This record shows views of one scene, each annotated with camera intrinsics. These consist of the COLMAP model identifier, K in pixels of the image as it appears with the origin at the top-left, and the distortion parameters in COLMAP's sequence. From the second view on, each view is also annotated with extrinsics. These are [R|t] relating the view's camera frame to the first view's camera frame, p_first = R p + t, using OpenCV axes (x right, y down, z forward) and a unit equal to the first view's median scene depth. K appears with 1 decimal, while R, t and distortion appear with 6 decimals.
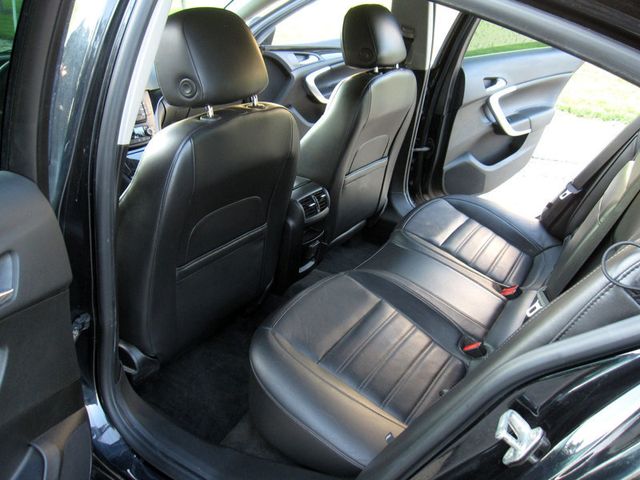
lens RADIAL K [[524.8, 0, 320.0], [0, 524.8, 240.0], [0, 0, 1]] dist [-0.072404, 0.032750]
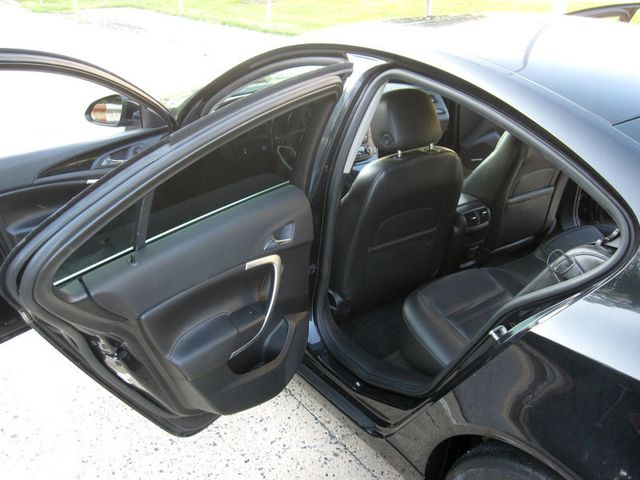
lens RADIAL K [[617.6, 0, 320.0], [0, 617.6, 240.0], [0, 0, 1]] dist [-0.104076, 0.000676]
pose [[0.914278, 0.123114, -0.385925, 0.305504], [-0.129201, 0.991566, 0.010237, 0.030546], [0.383931, 0.040502, 0.922473, -0.778371]]
